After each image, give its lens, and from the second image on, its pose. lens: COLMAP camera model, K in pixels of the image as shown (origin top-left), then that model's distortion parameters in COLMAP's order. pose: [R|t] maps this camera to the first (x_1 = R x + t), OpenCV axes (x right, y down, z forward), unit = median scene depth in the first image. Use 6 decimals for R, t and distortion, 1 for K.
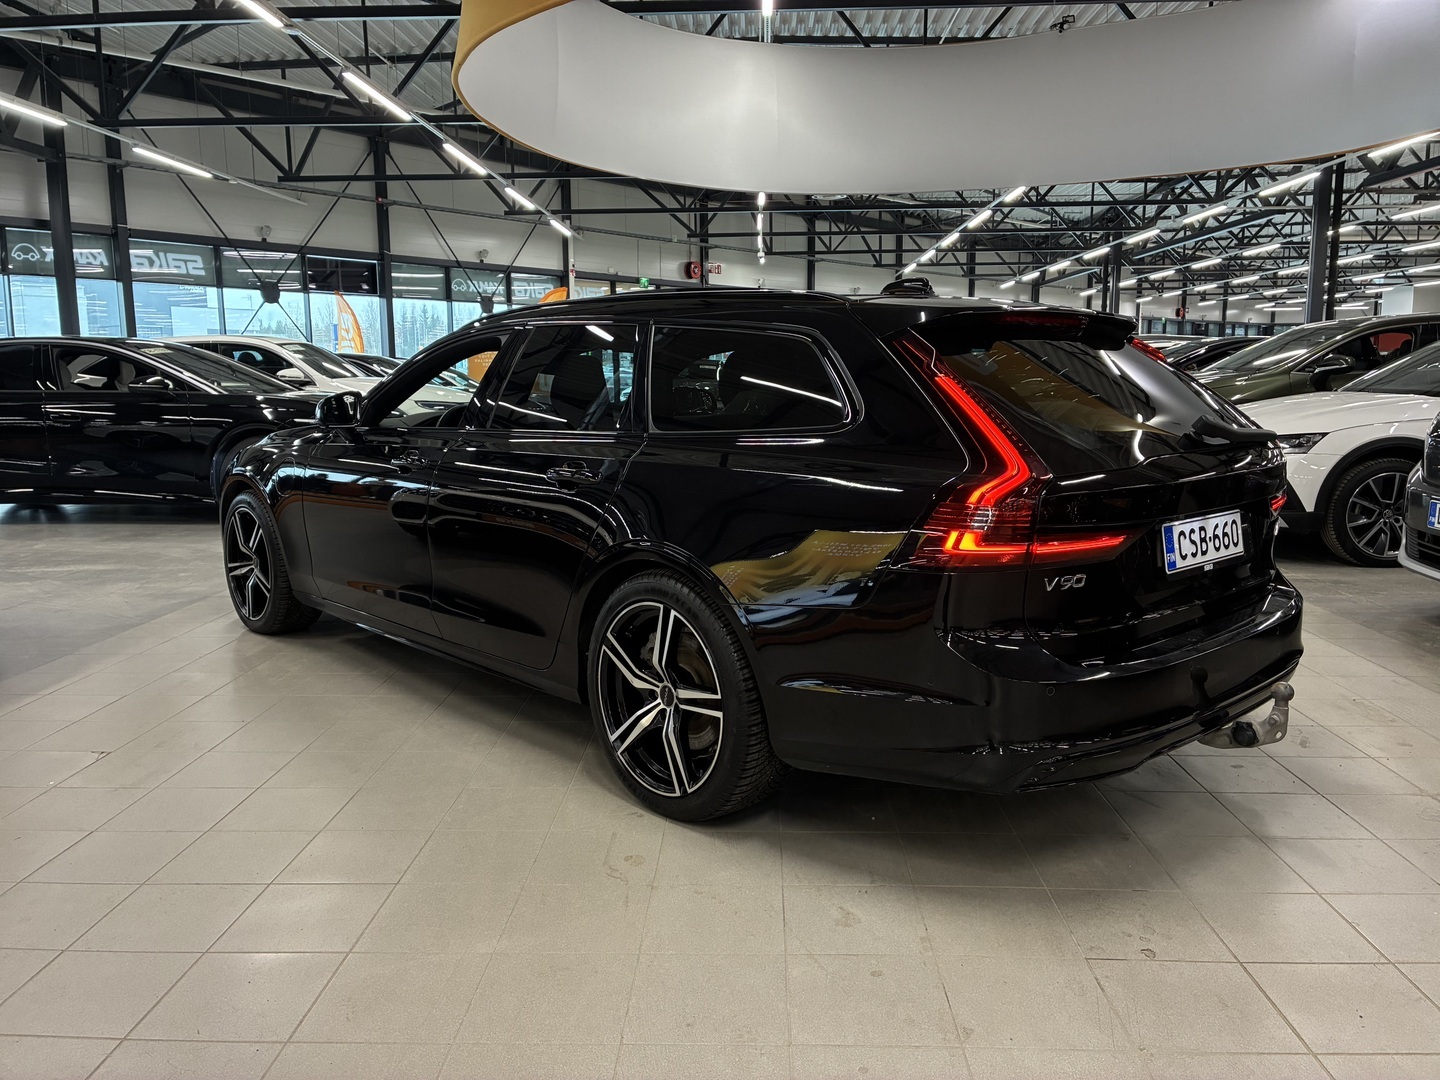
lens RADIAL K [[1091.8, 0, 719.8], [0, 1091.8, 509.8], [0, 0, 1]] dist [0.060153, -0.075672]
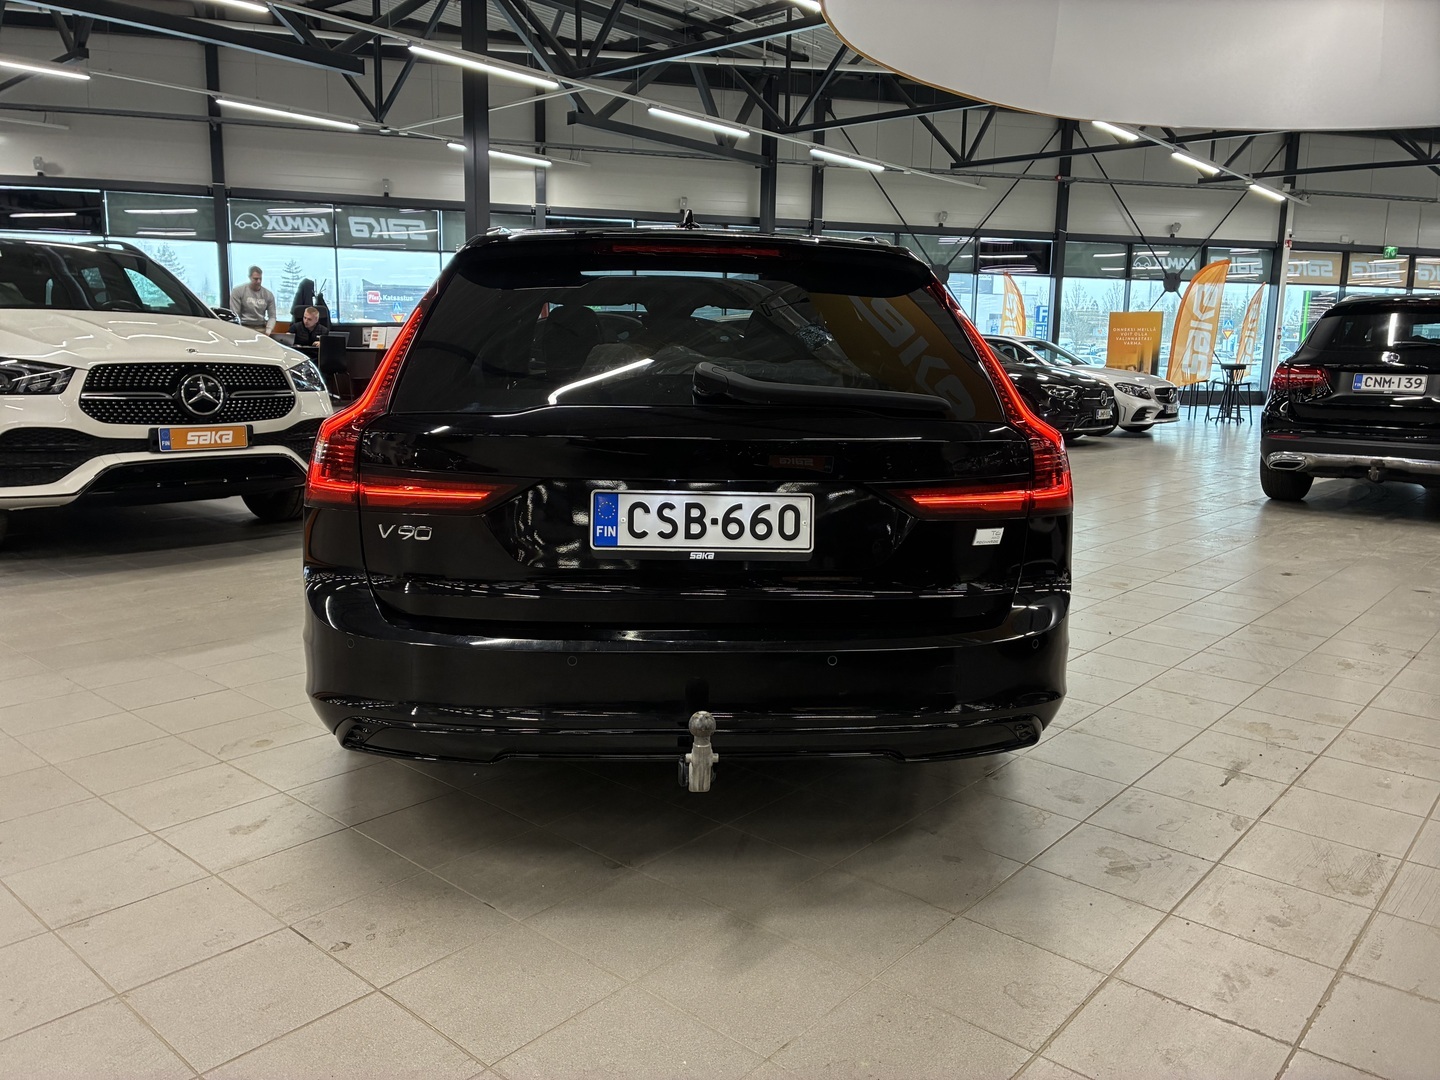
lens RADIAL K [[1091.8, 0, 719.8], [0, 1091.8, 509.8], [0, 0, 1]] dist [0.060153, -0.075672]
pose [[0.777342, 0.112710, -0.618899, 0.113779], [-0.104732, 0.993275, 0.049345, -0.002495], [0.620299, 0.026461, 0.783919, 0.048238]]
